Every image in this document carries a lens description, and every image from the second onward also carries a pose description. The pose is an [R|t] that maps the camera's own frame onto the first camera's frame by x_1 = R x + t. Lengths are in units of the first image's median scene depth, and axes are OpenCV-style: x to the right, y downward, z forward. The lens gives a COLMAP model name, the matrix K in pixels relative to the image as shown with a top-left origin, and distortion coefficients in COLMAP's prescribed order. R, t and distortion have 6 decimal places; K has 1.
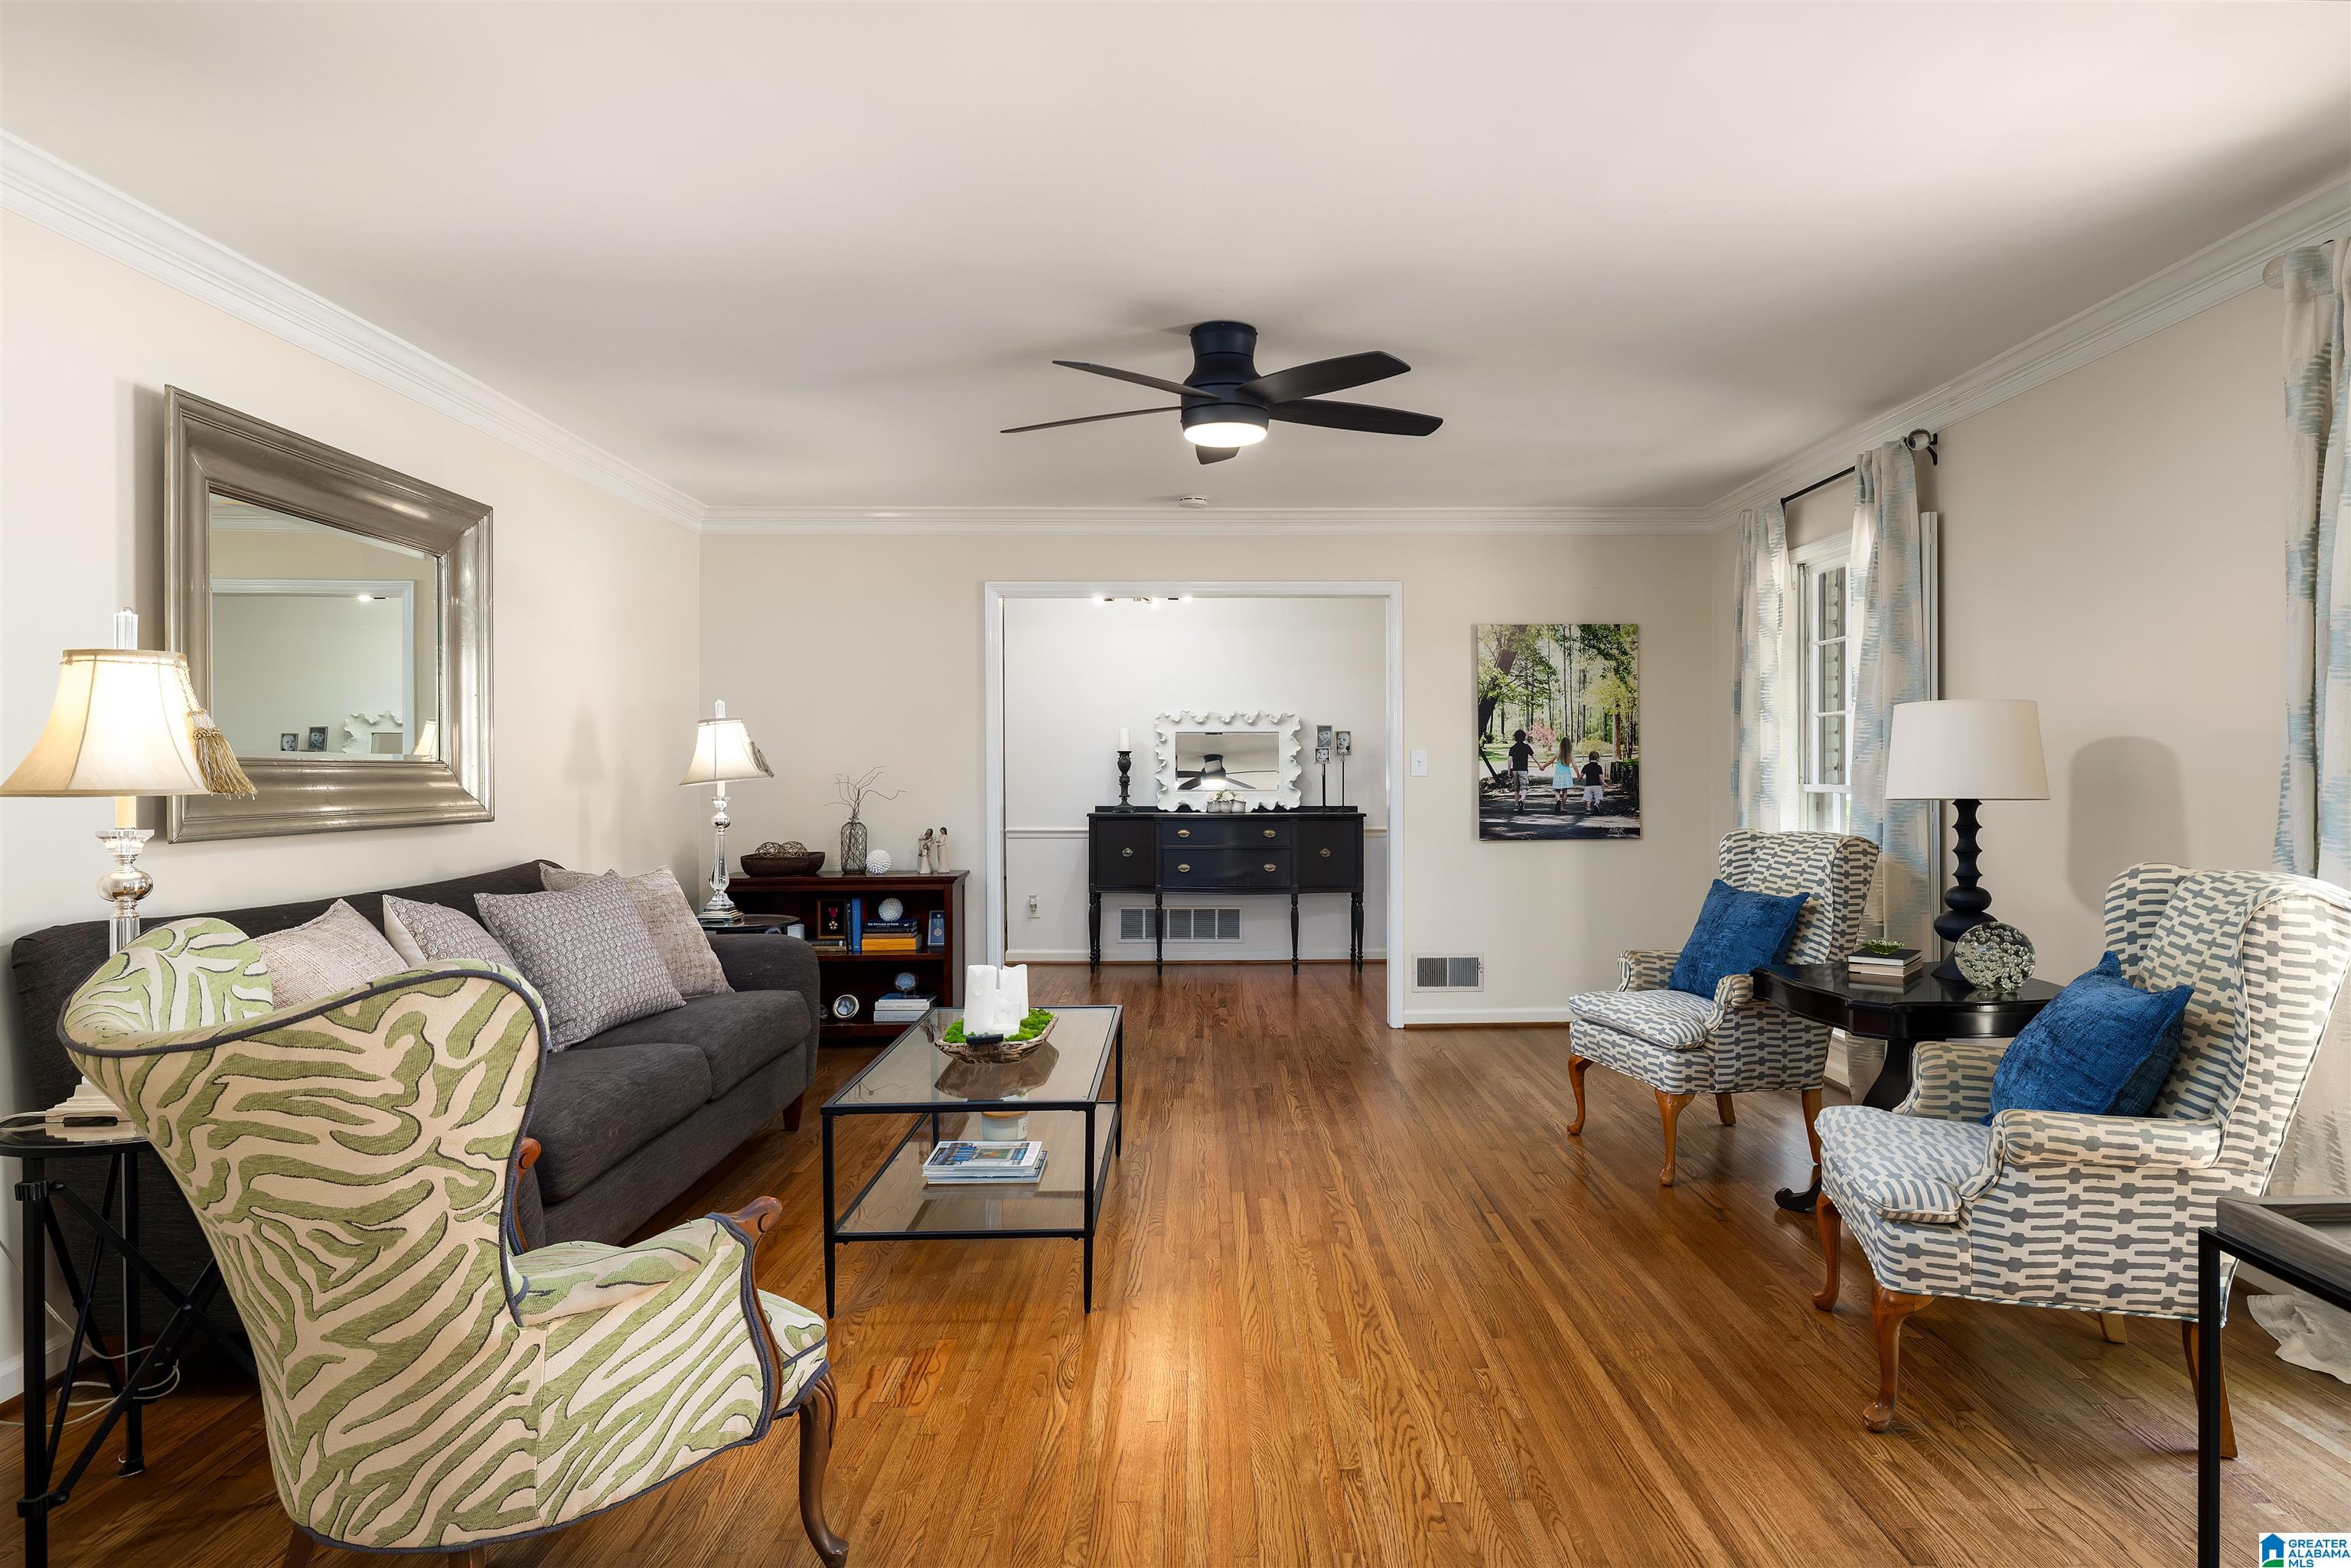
lens RADIAL K [[1316.8, 0, 1180.5], [0, 1316.8, 779.4], [0, 0, 1]] dist [-0.000388, 0.000584]
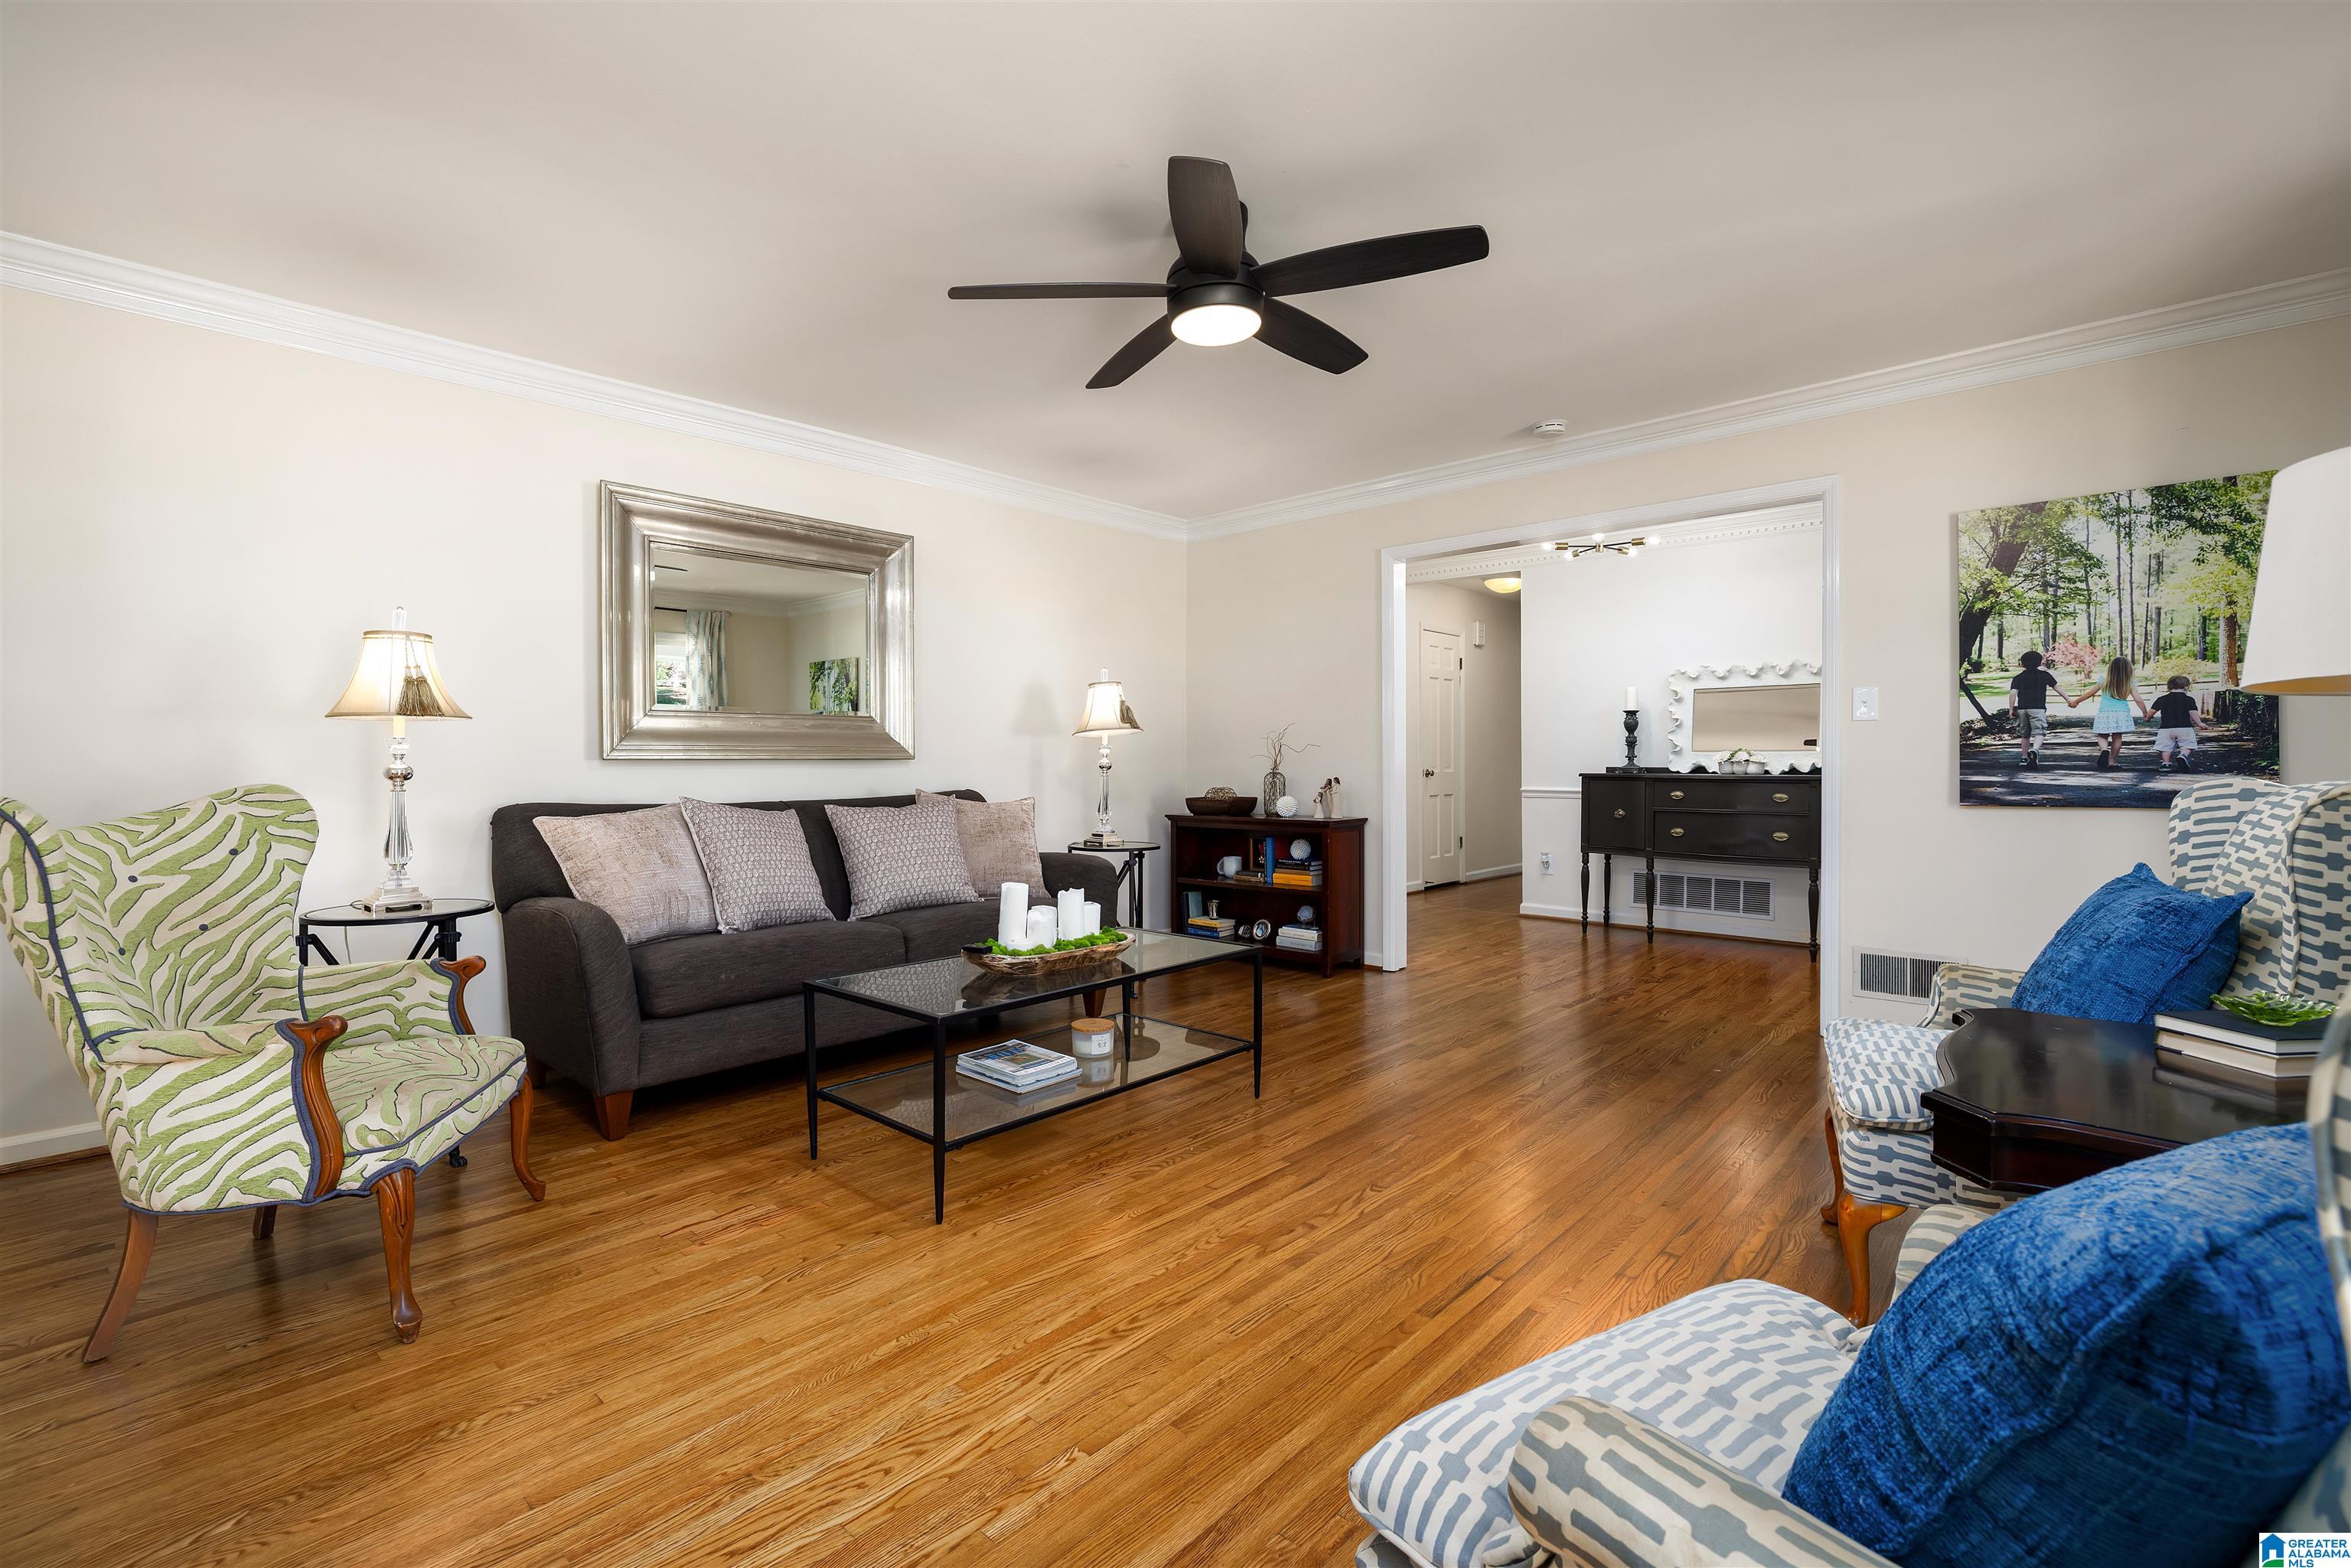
lens RADIAL K [[1018.5, 0, 1175.4], [0, 1018.5, 773.9], [0, 0, 1]] dist [-0.006386, 0.000751]
pose [[0.720494, 0.009486, -0.693396, 0.304969], [-0.003908, 0.999946, 0.009620, 0.025095], [0.693450, -0.004222, 0.720492, 0.284735]]
